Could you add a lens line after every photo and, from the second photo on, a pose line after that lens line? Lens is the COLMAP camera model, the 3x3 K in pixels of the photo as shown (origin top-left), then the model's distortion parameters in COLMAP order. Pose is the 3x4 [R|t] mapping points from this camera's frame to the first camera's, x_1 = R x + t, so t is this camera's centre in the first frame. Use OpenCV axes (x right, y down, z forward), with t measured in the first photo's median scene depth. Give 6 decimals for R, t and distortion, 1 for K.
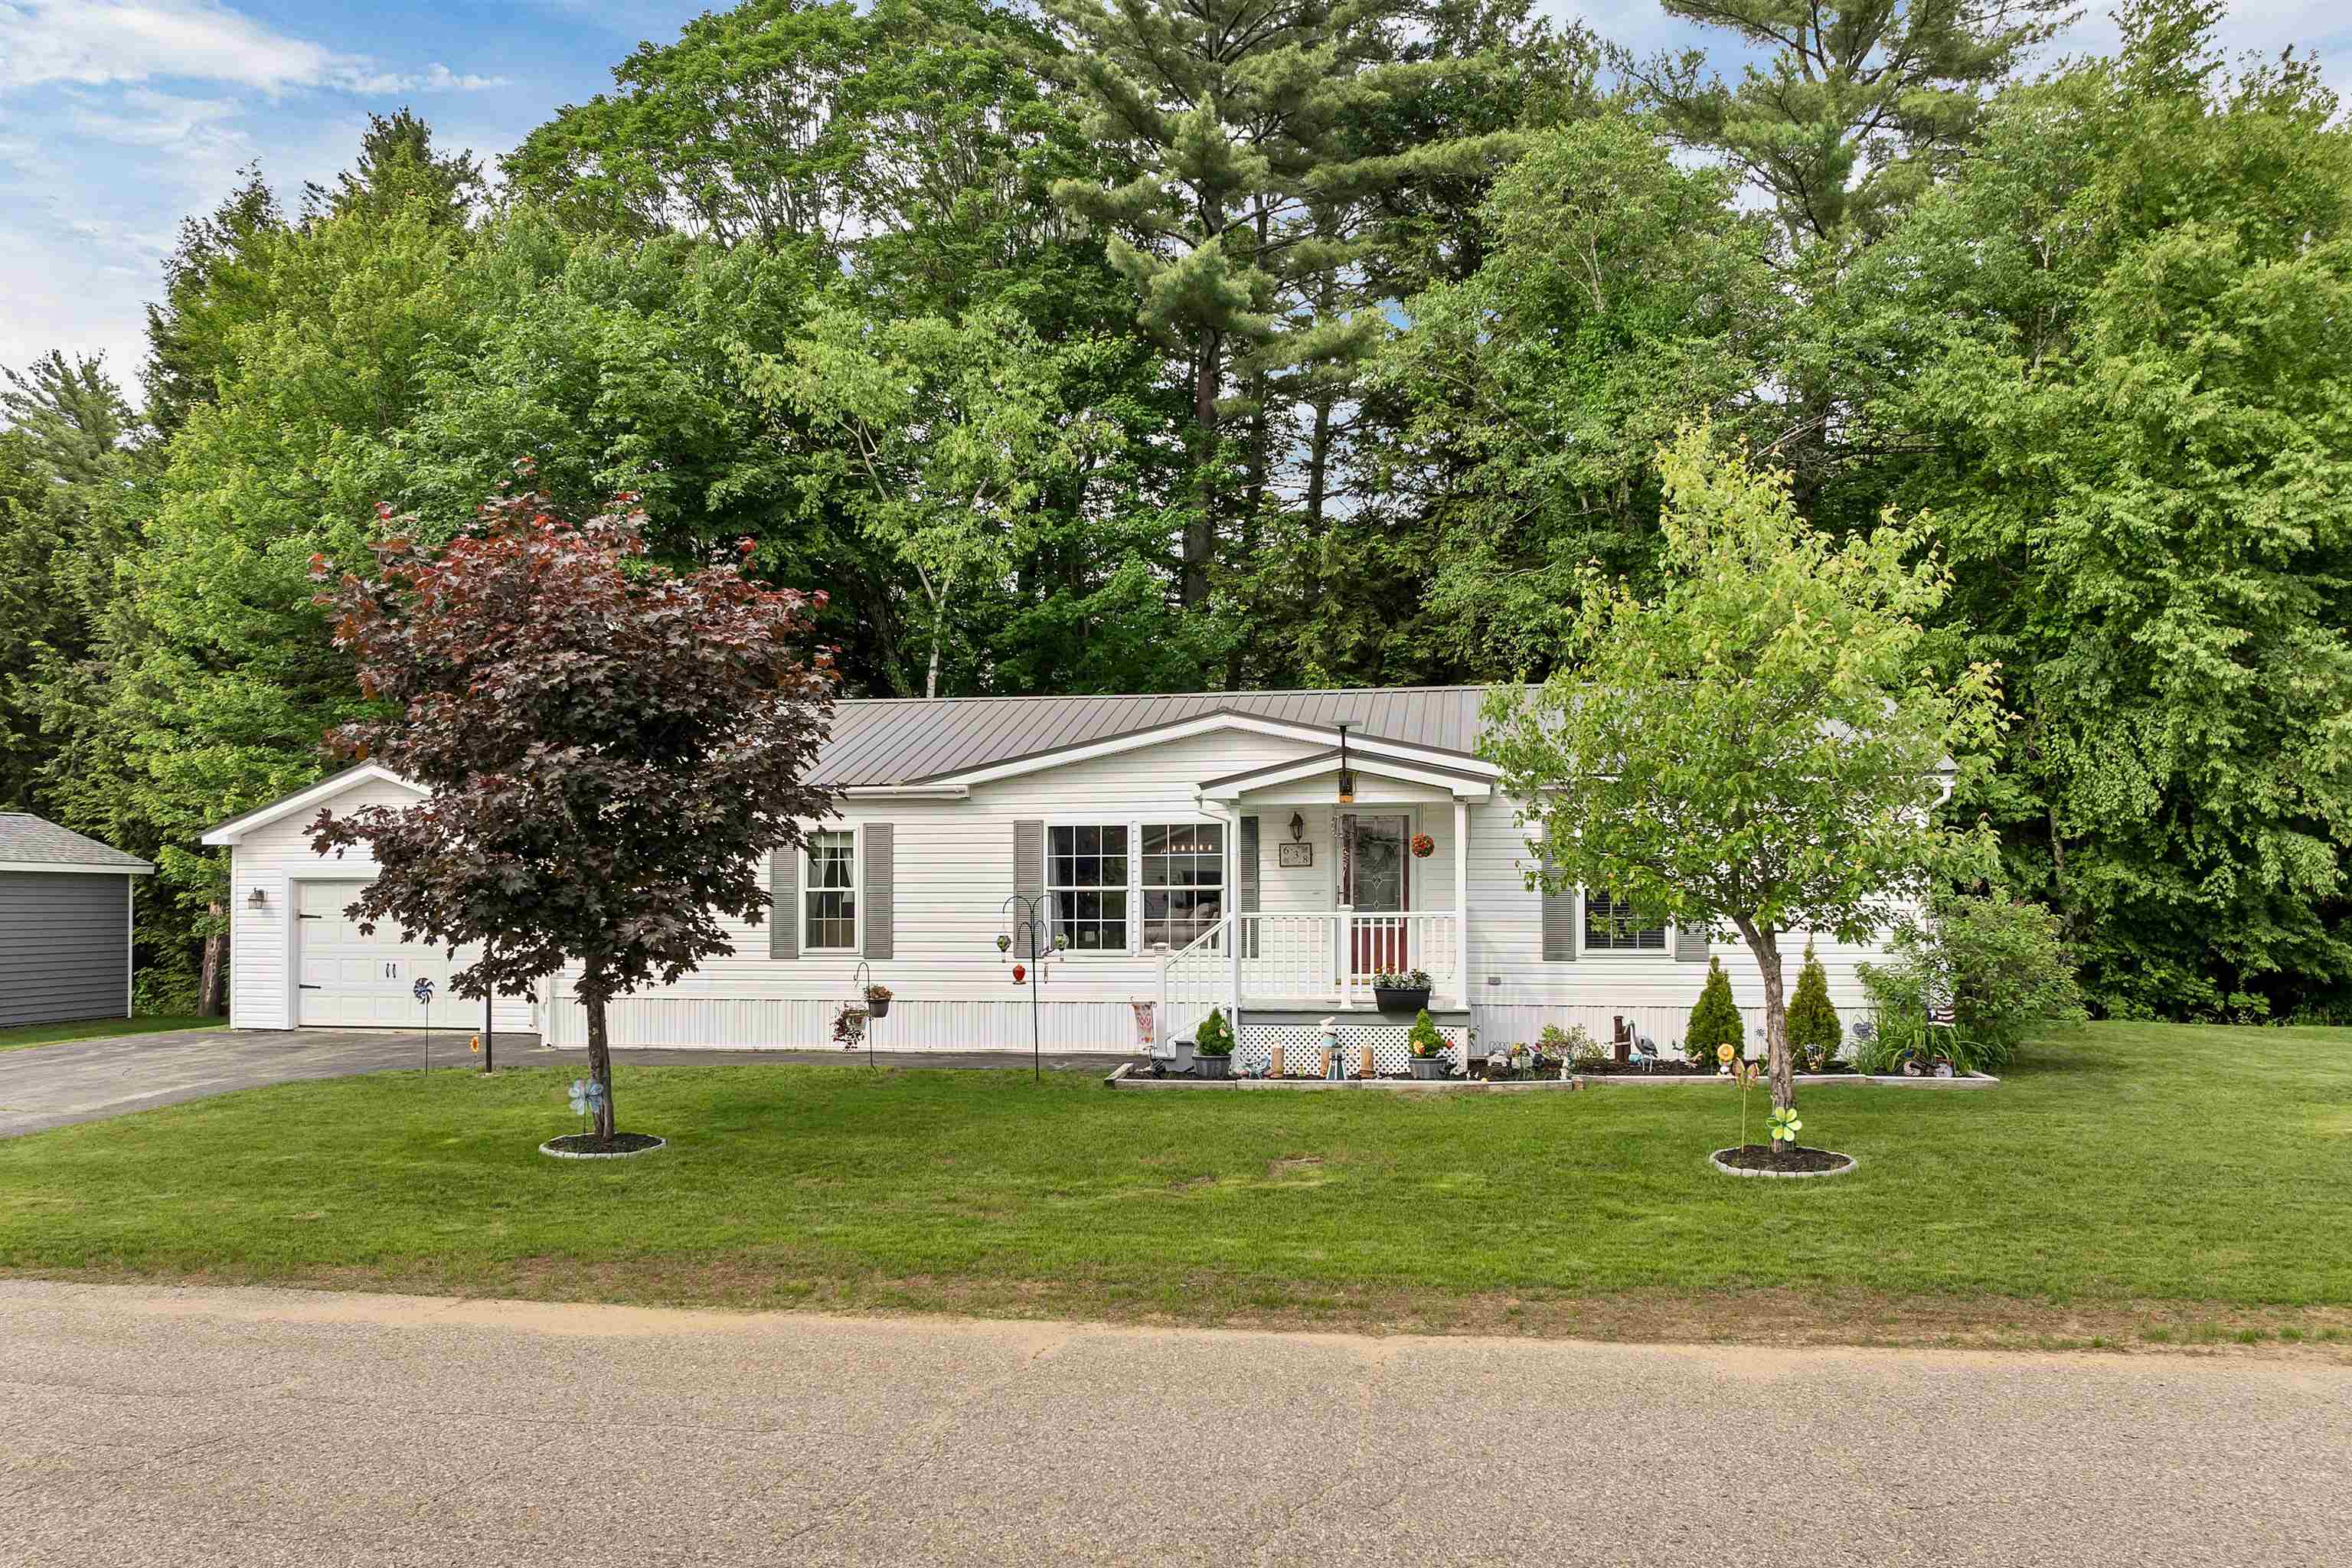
lens RADIAL K [[1678.7, 0, 1183.8], [0, 1678.7, 878.1], [0, 0, 1]] dist [-0.033619, -0.005171]
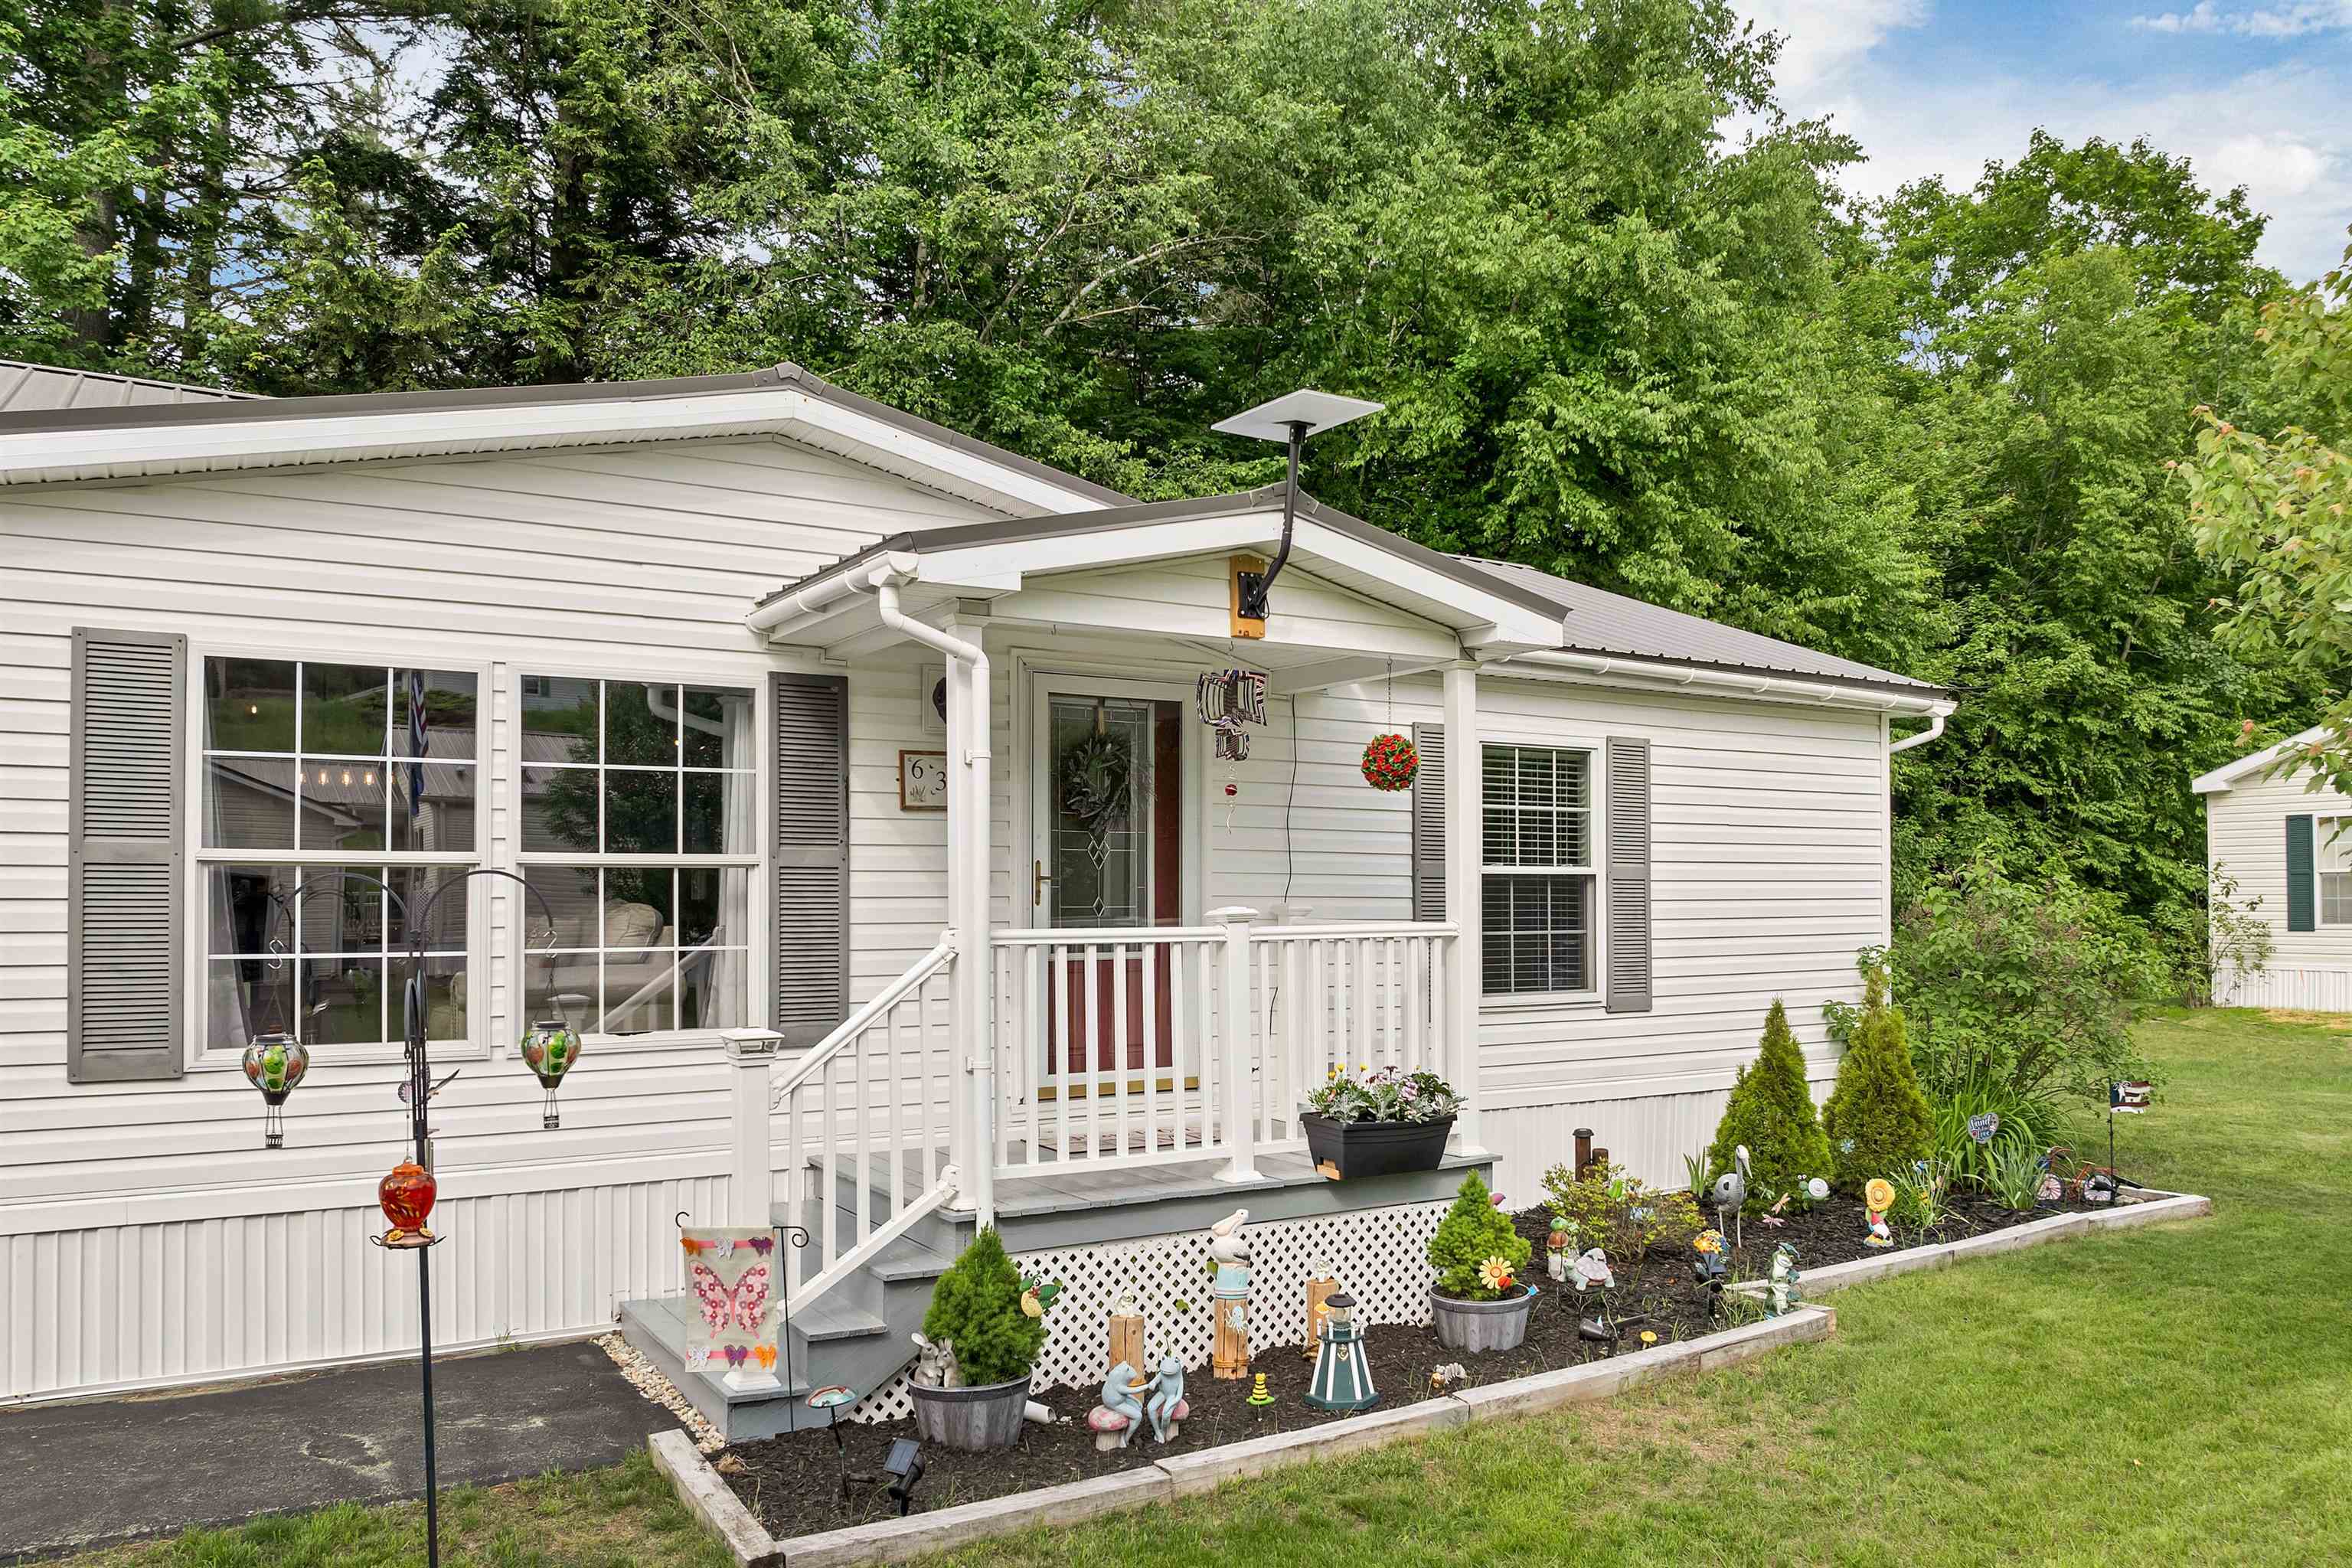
lens RADIAL K [[1678.7, 0, 1183.8], [0, 1678.7, 878.1], [0, 0, 1]] dist [-0.033619, -0.005171]
pose [[0.757142, 0.008279, 0.653198, -0.145446], [-0.009477, 0.999954, -0.001689, 0.009172], [-0.653182, -0.004912, 0.757185, 0.653388]]
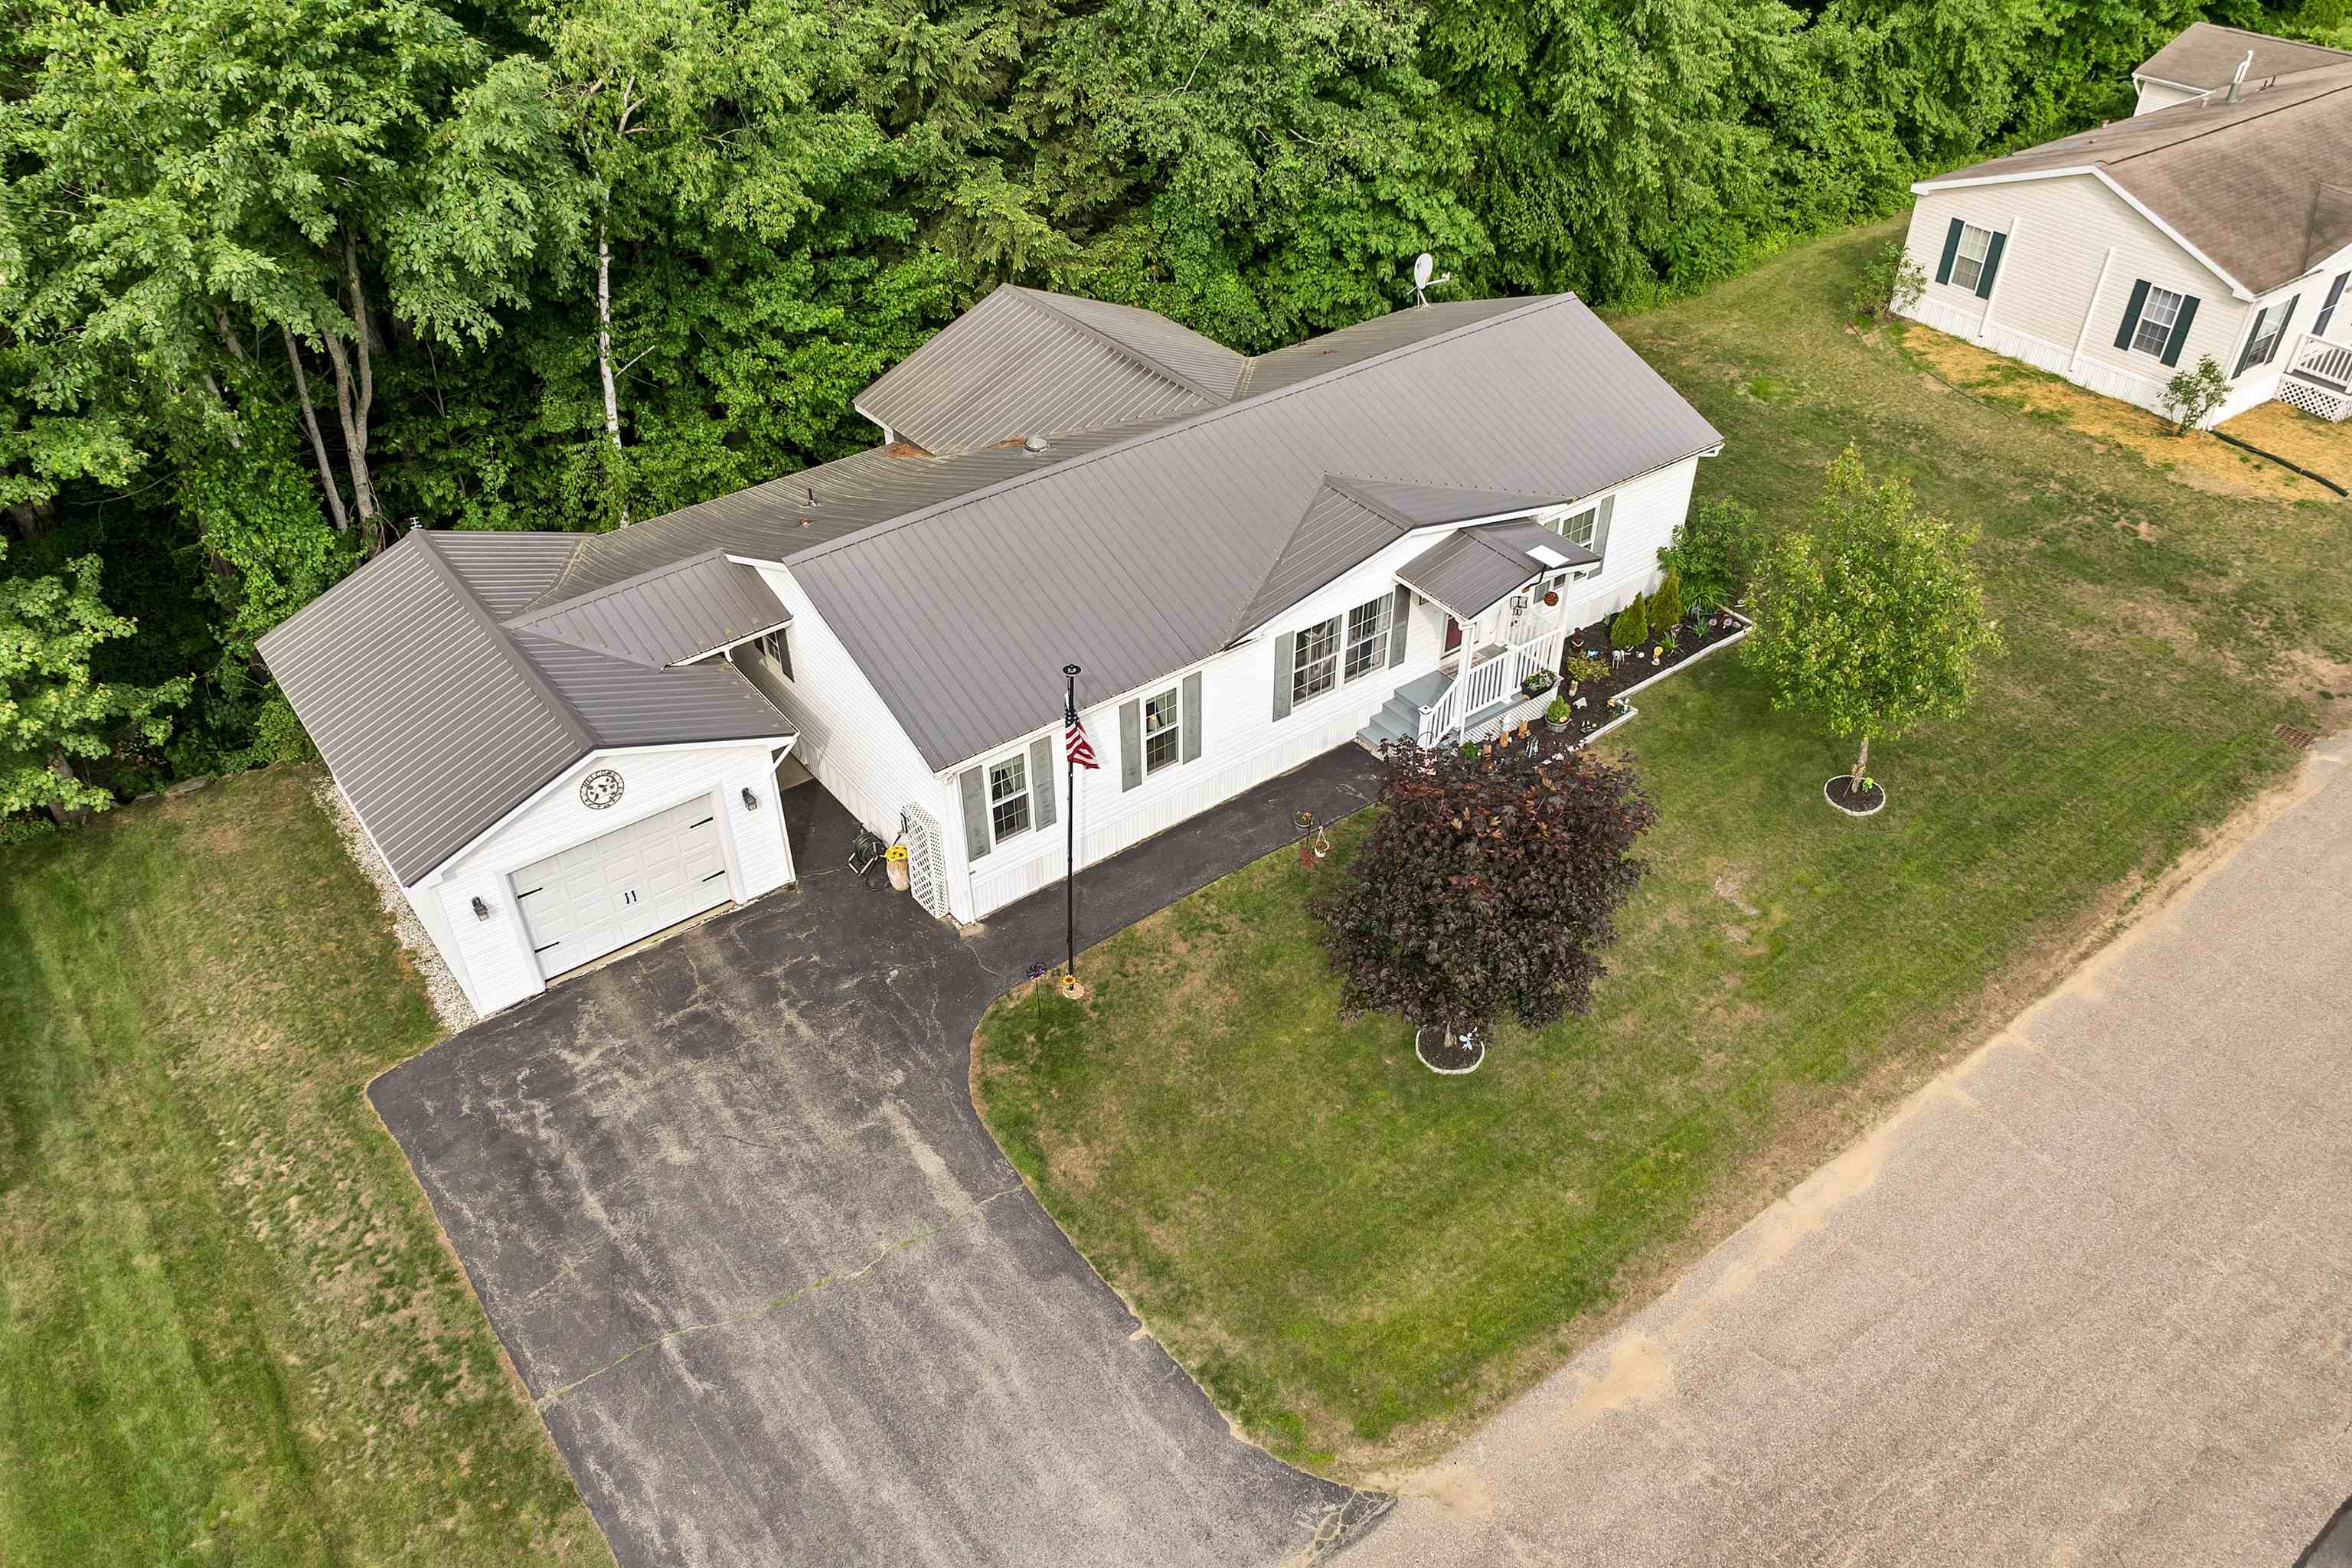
lens RADIAL K [[1678.7, 0, 1183.8], [0, 1678.7, 878.1], [0, 0, 1]] dist [-0.033619, -0.005171]
pose [[0.685928, -0.469148, 0.556240, -0.987590], [-0.002392, 0.762955, 0.646447, -0.753947], [-0.727665, -0.444747, 0.522210, 0.279435]]
